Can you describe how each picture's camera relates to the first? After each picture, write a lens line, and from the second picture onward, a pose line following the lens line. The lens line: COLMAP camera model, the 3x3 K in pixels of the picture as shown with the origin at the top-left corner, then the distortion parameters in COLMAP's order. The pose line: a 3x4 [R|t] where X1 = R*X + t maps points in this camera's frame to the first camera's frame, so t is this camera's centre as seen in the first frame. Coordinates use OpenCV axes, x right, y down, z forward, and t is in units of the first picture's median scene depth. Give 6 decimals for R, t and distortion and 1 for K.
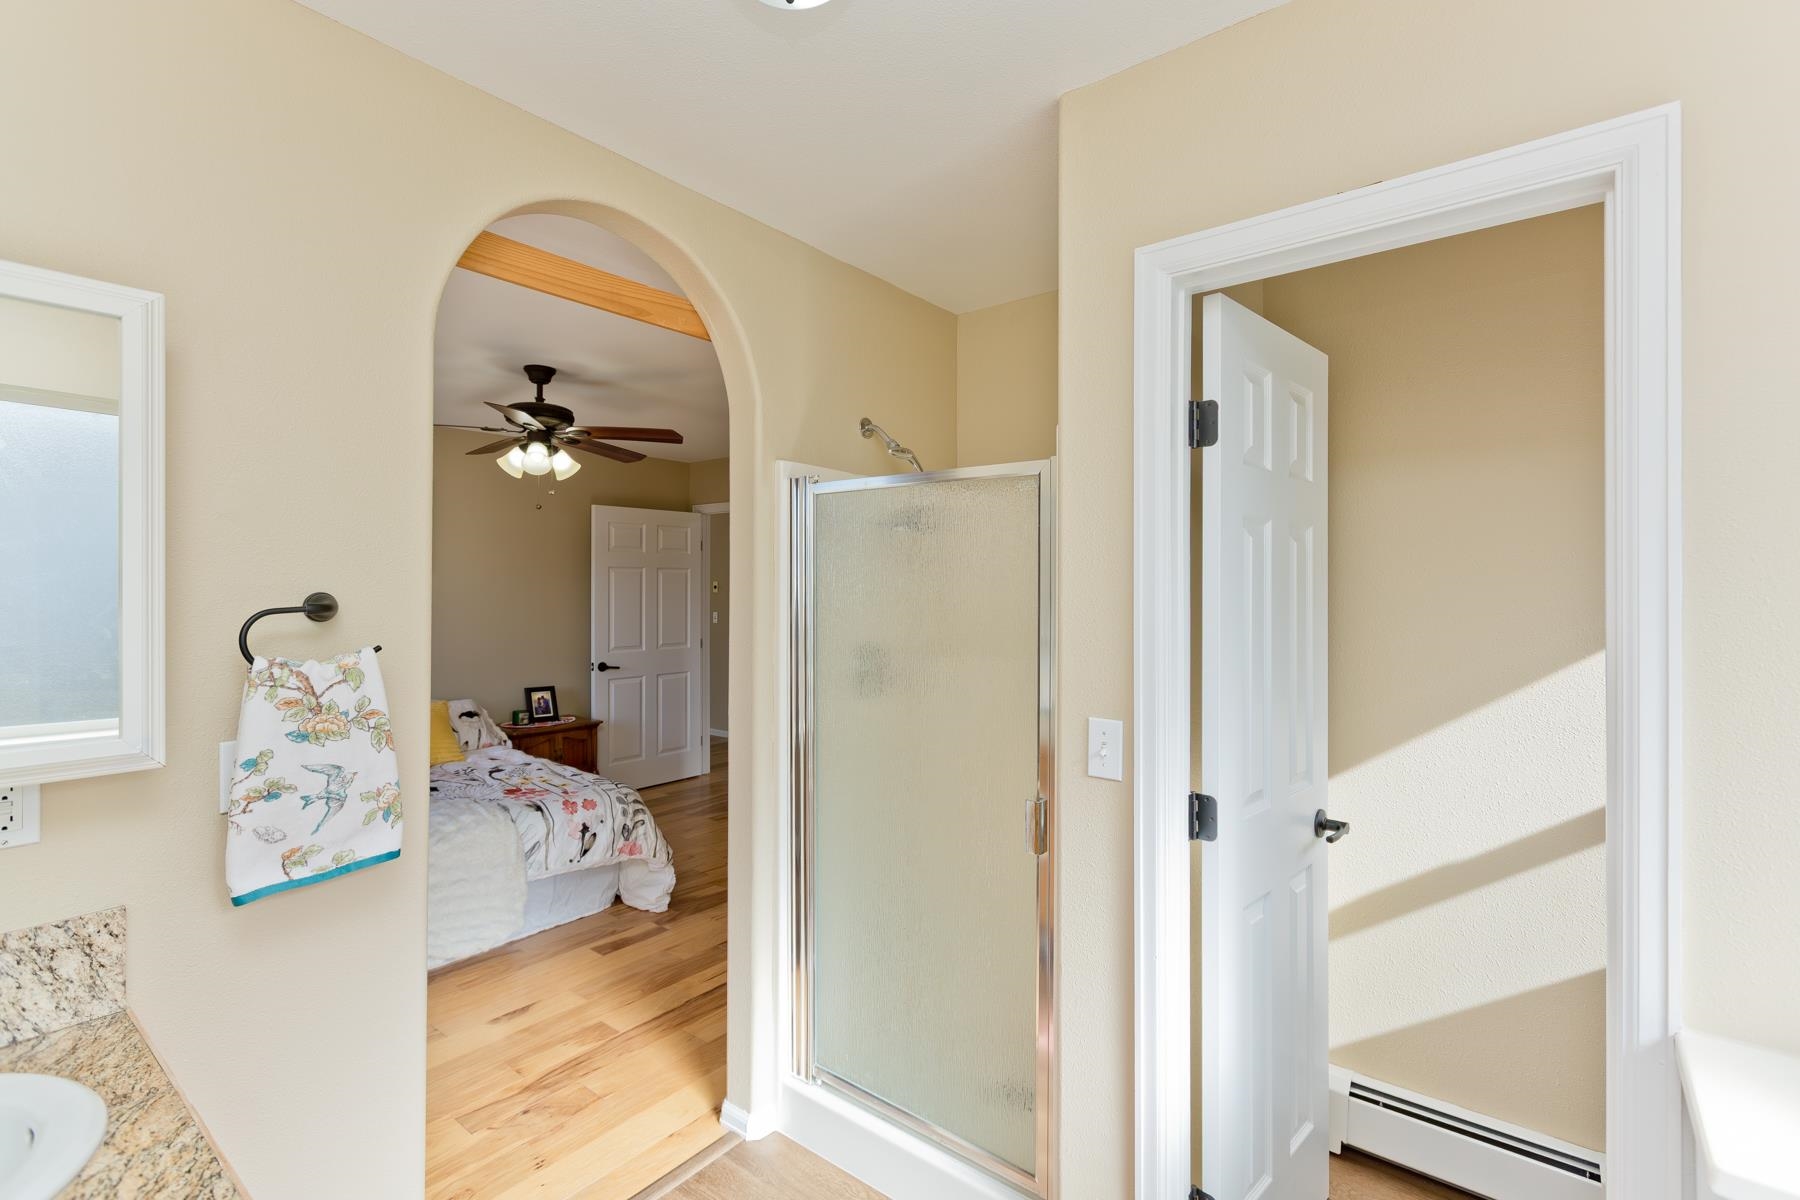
lens RADIAL K [[819.4, 0, 888.0], [0, 819.4, 584.4], [0, 0, 1]] dist [0.010756, -0.004555]
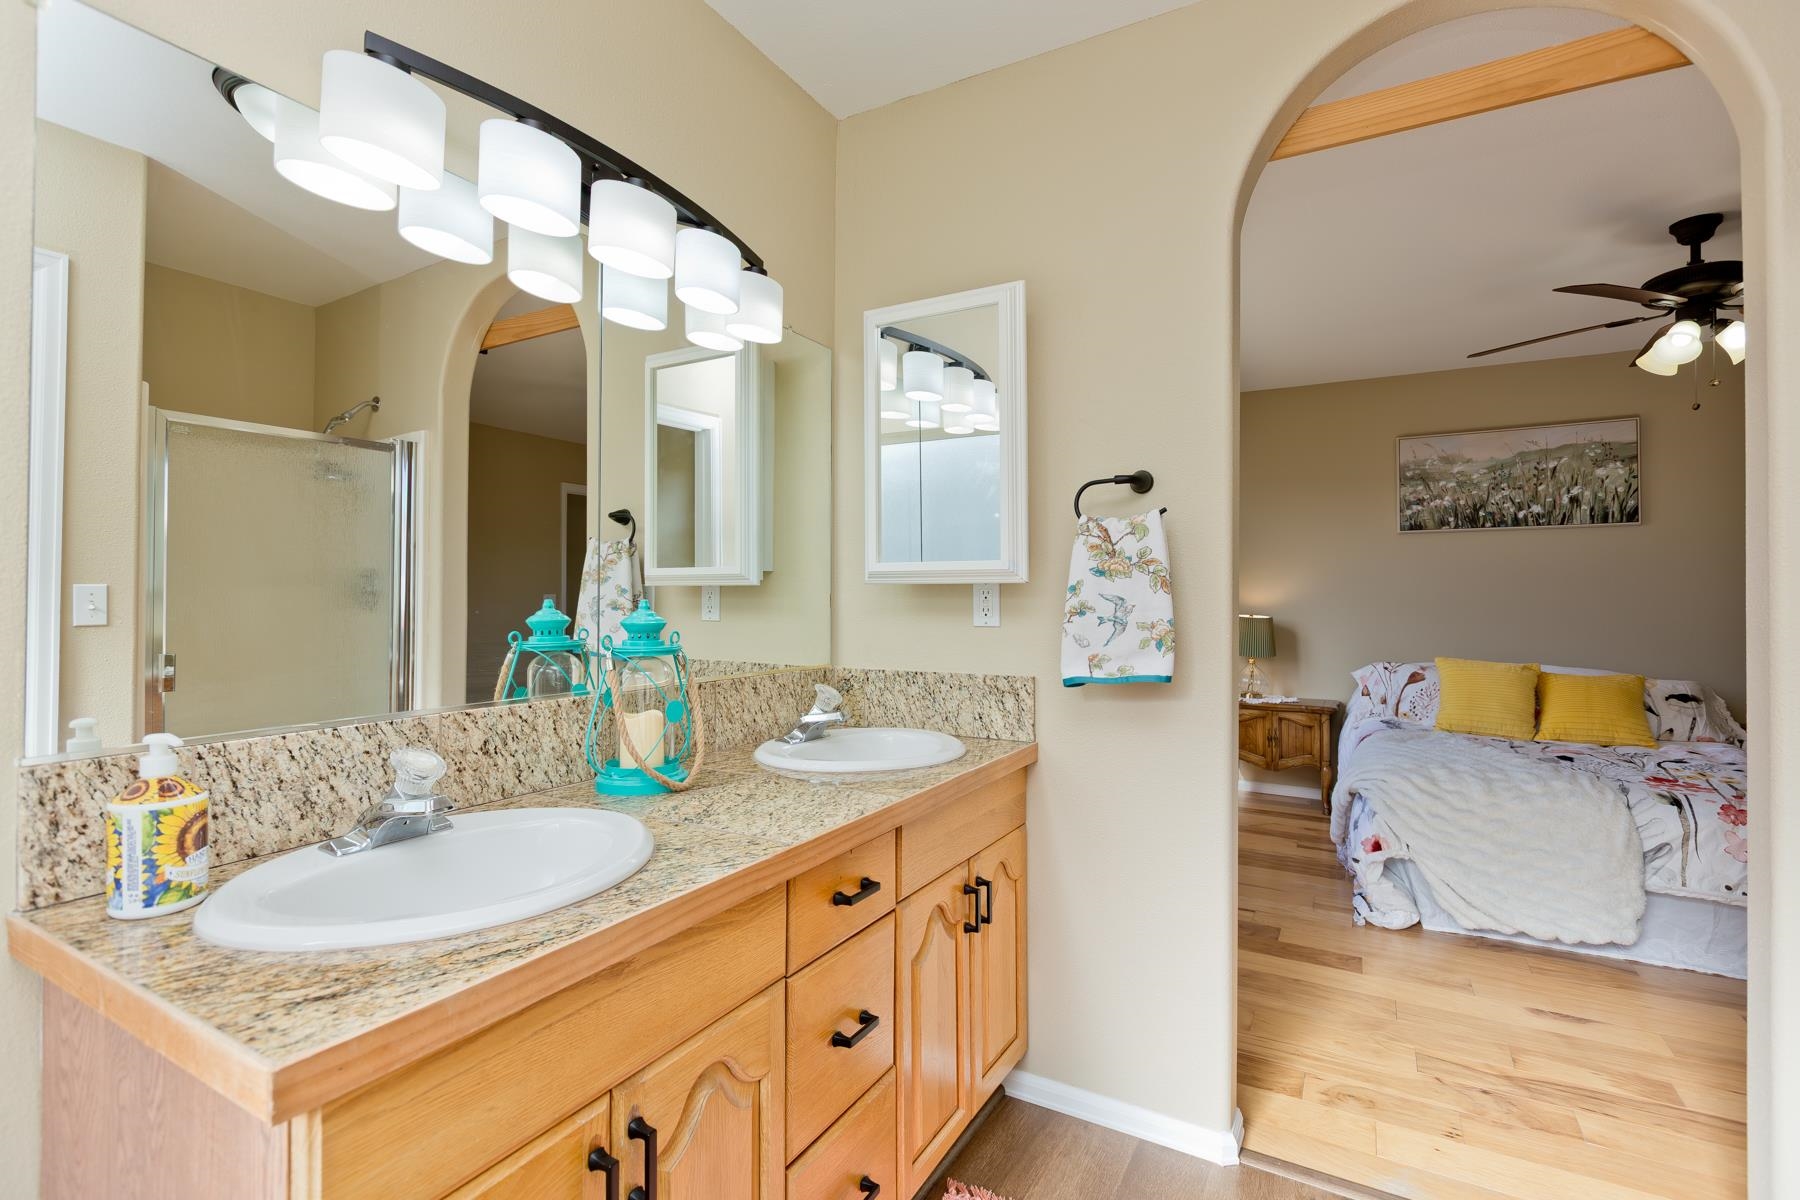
lens RADIAL K [[819.3, 0, 894.1], [0, 819.3, 591.1], [0, 0, 1]] dist [-0.005052, -0.000547]
pose [[0.151954, -0.010944, -0.988327, 0.202221], [0.000862, 0.999940, -0.010940, 0.084517], [0.988387, 0.000810, 0.151954, 0.172753]]
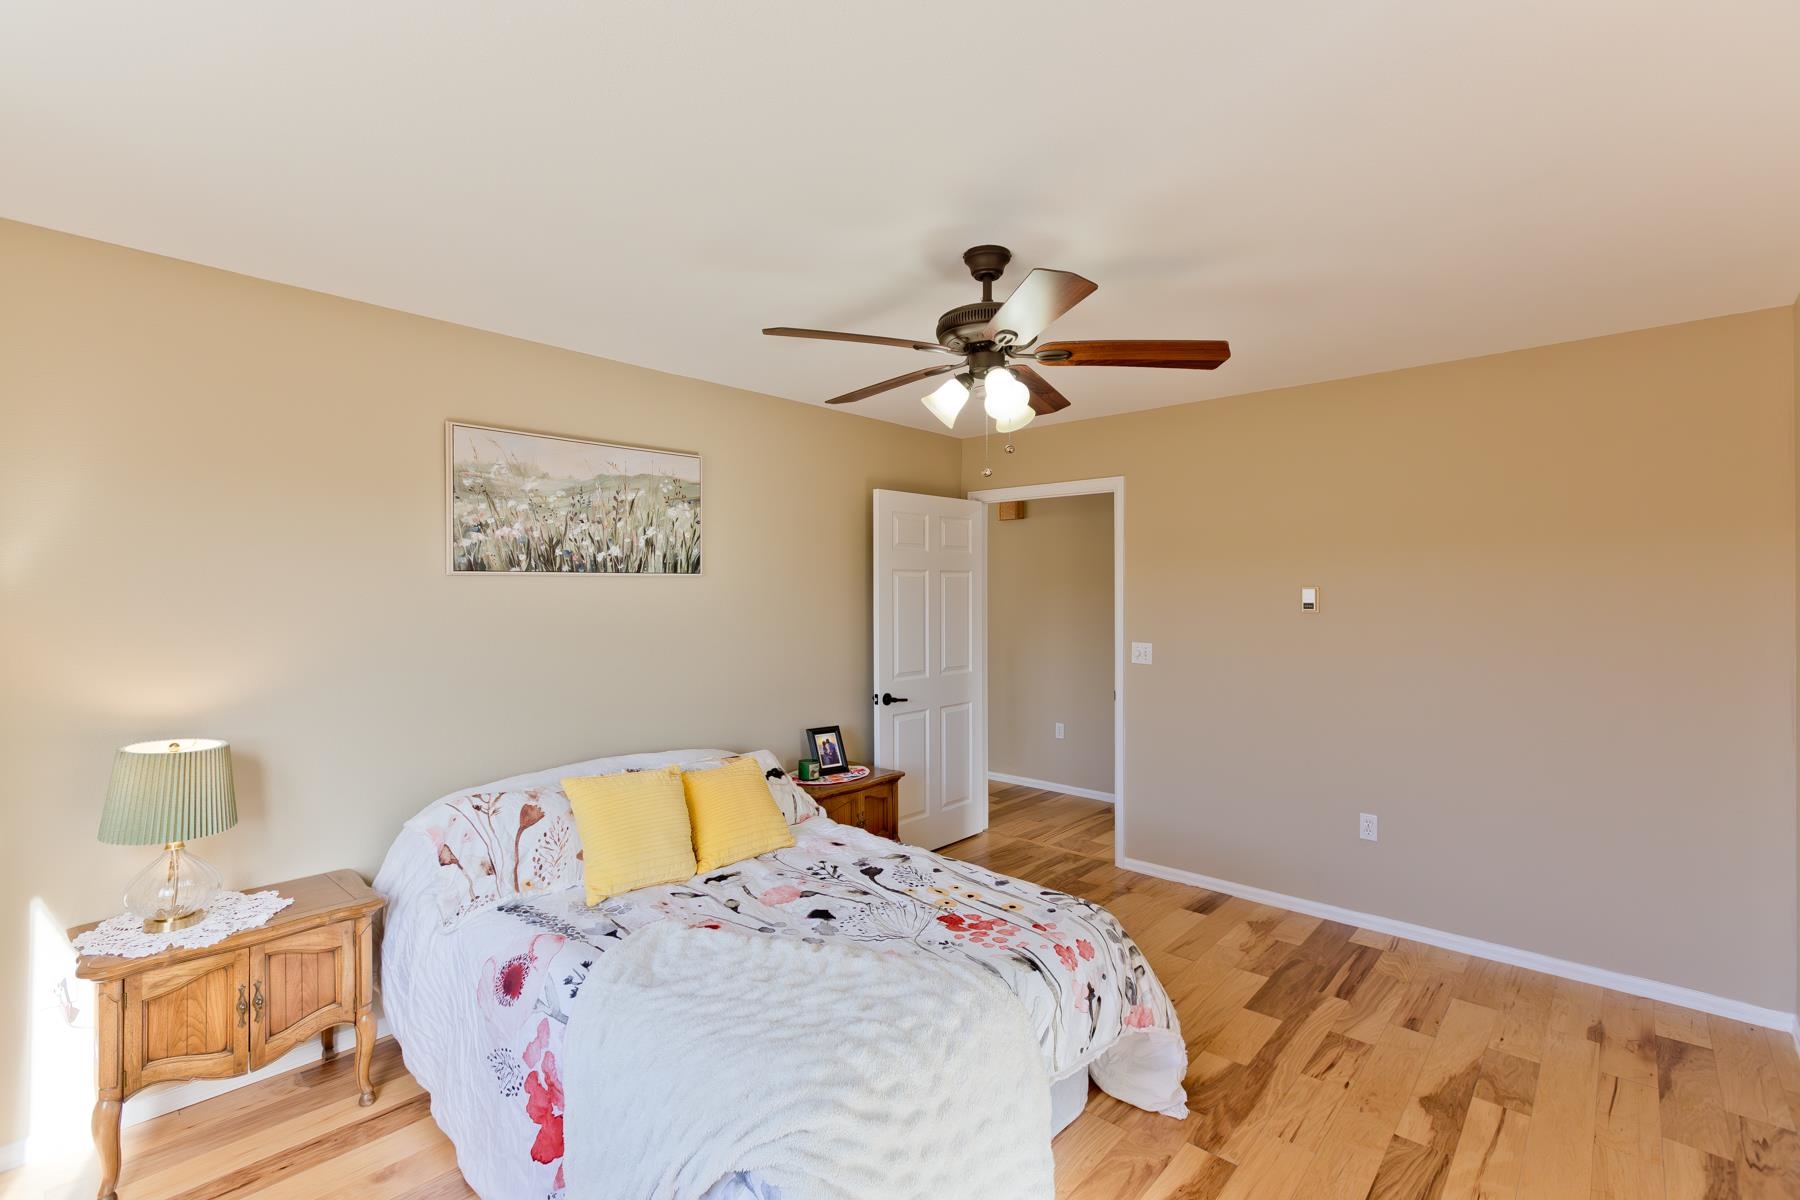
lens RADIAL K [[819.4, 0, 892.7], [0, 819.4, 589.7], [0, 0, 1]] dist [0.010756, -0.004555]
pose [[0.997947, -0.005958, -0.063773, -0.477968], [0.006141, 0.999978, 0.002668, -0.006852], [0.063756, -0.003054, 0.997961, 0.379364]]
